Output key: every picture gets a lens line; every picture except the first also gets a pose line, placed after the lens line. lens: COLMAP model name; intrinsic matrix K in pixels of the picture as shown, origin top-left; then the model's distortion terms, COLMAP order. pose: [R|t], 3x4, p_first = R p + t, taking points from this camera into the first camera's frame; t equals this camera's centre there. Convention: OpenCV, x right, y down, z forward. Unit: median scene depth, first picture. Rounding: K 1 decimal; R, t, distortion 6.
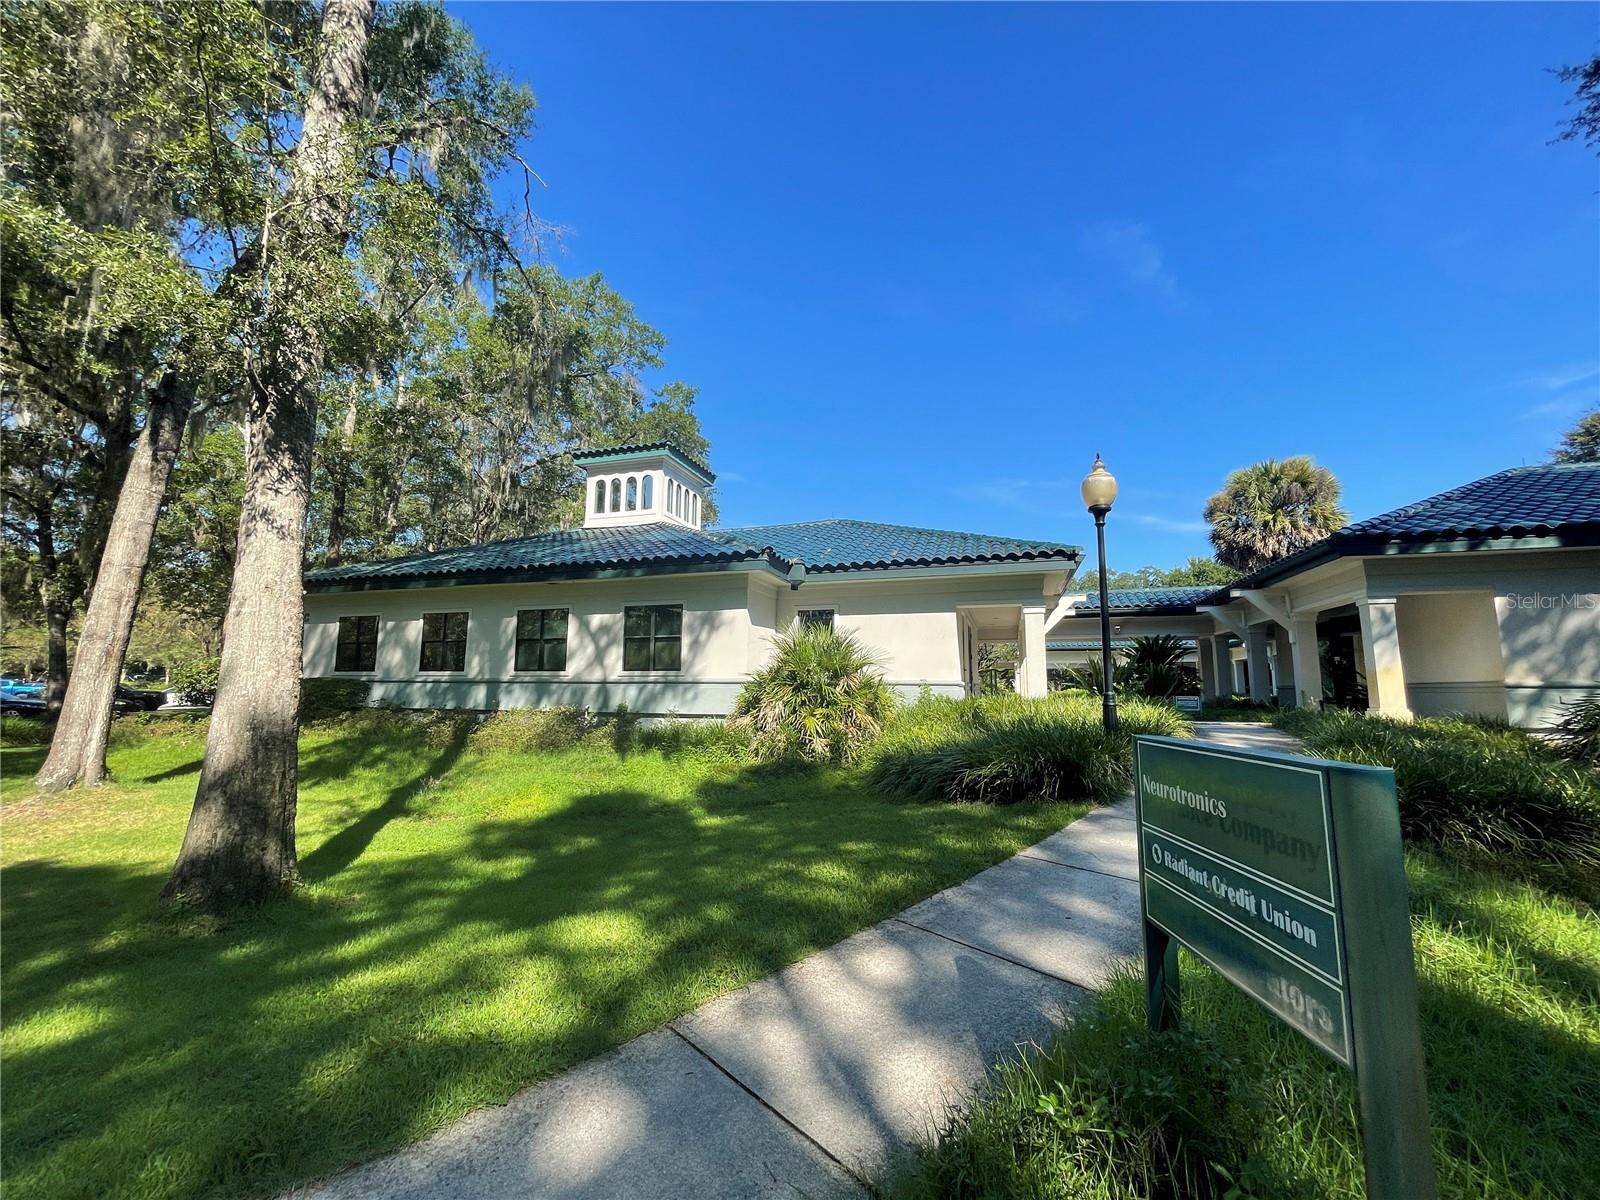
lens RADIAL K [[643.9, 0, 795.5], [0, 643.9, 602.4], [0, 0, 1]] dist [-0.002293, -0.000535]
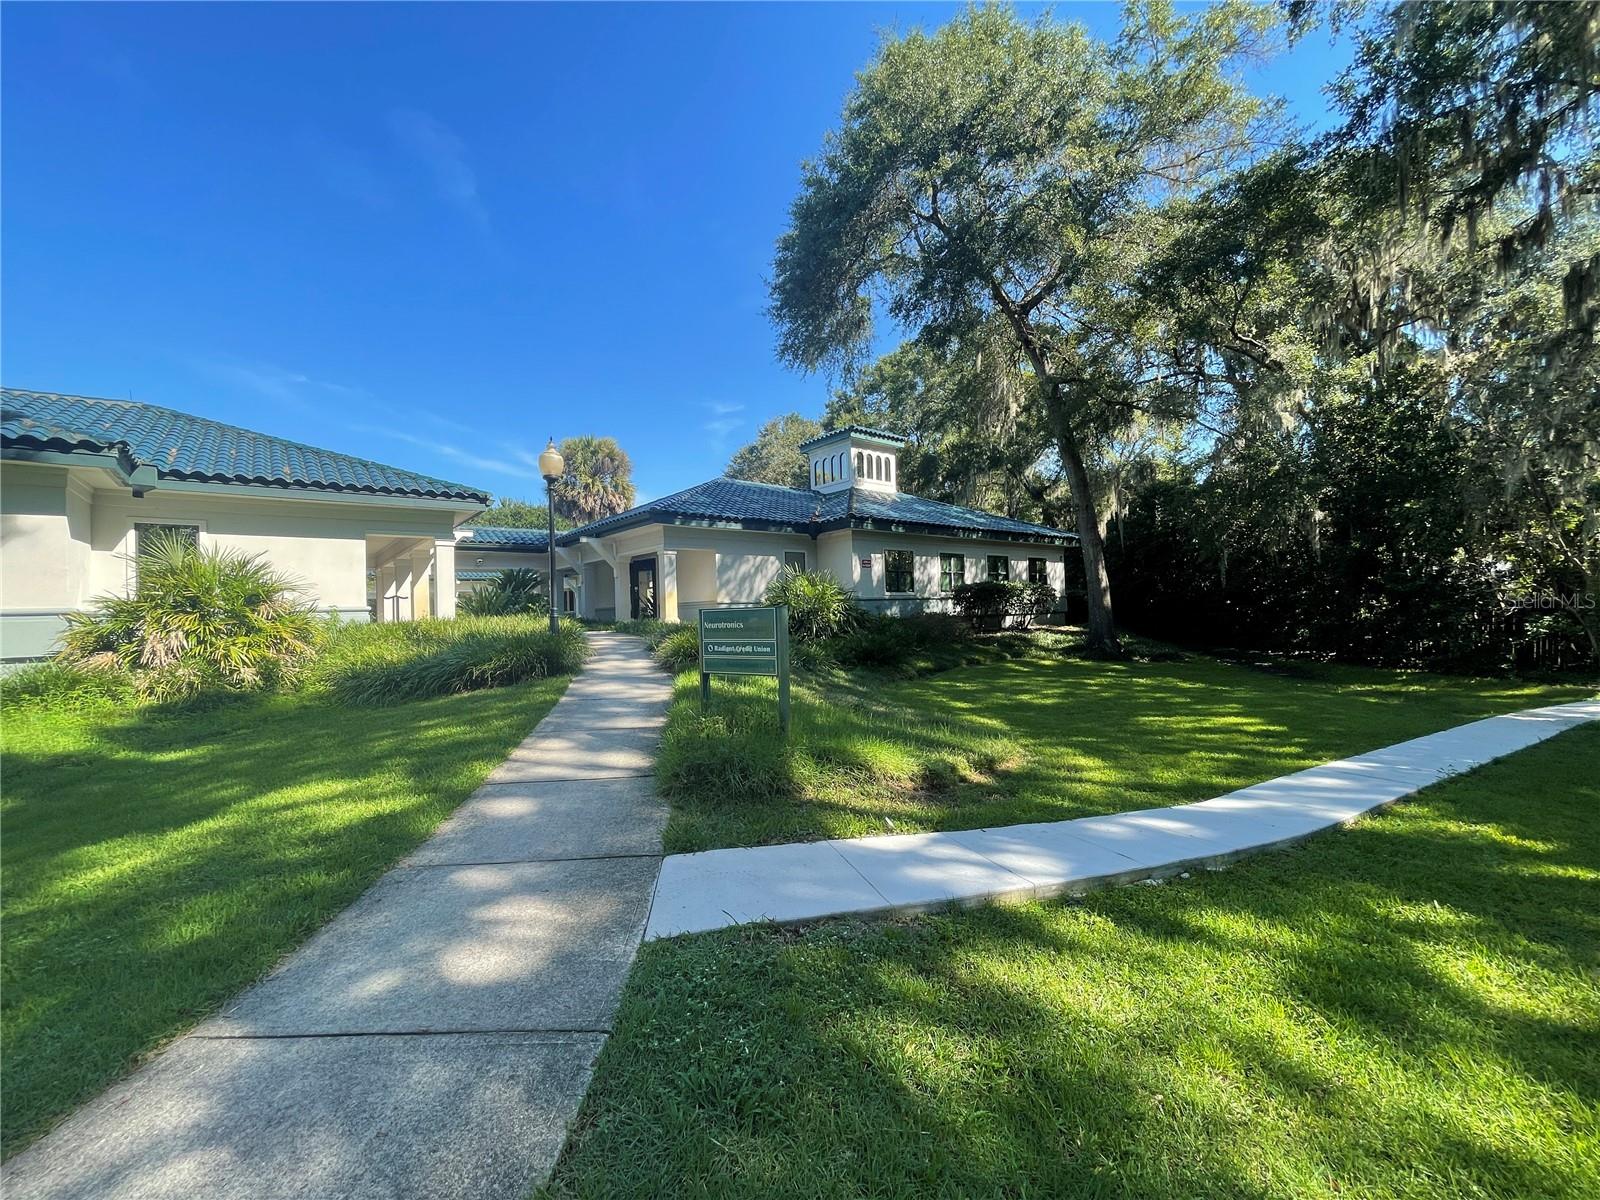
lens RADIAL K [[643.9, 0, 795.5], [0, 643.9, 602.4], [0, 0, 1]] dist [-0.002293, -0.000535]
pose [[0.535823, -0.011674, 0.844250, -0.258959], [-0.078733, 0.994857, 0.063726, -0.004604], [-0.840651, -0.100617, 0.532148, -0.130216]]
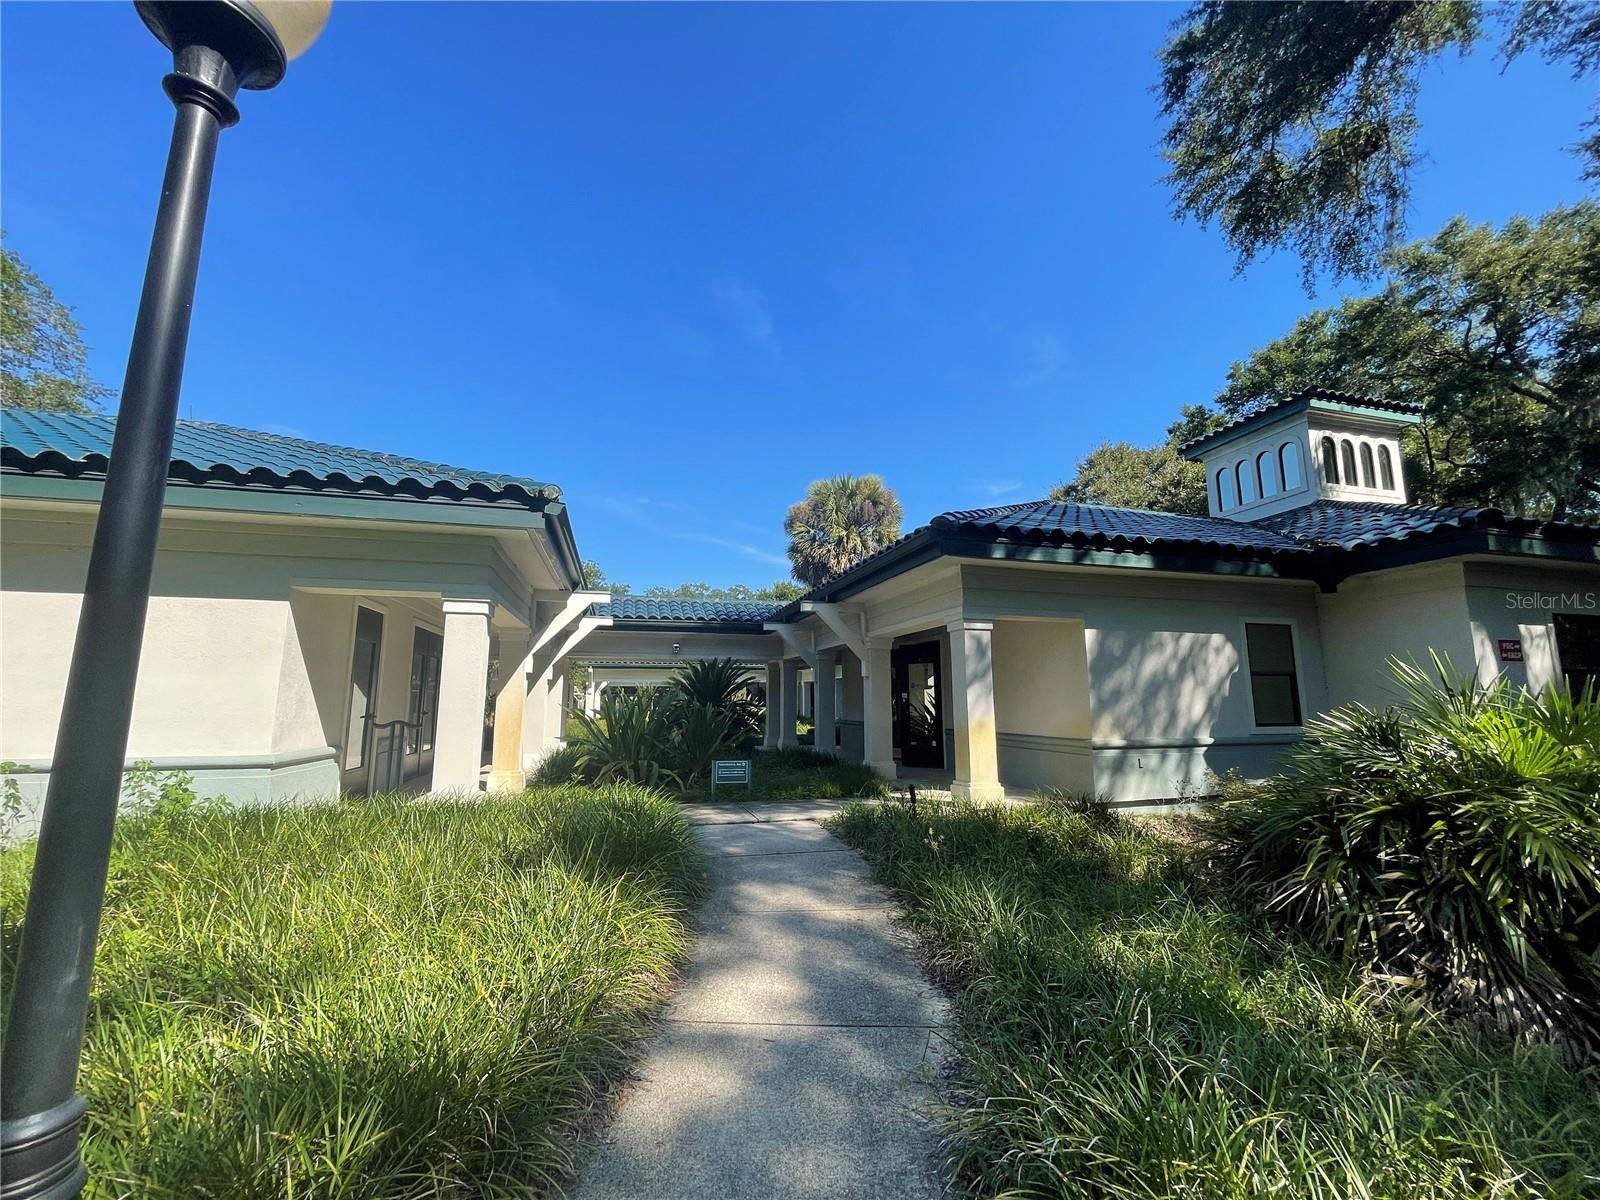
lens RADIAL K [[643.9, 0, 795.5], [0, 643.9, 602.4], [0, 0, 1]] dist [-0.002293, -0.000535]
pose [[0.835034, 0.076792, 0.544812, 0.319909], [-0.067637, 0.997029, -0.036865, 0.009902], [-0.546025, -0.006065, 0.837747, 0.458469]]
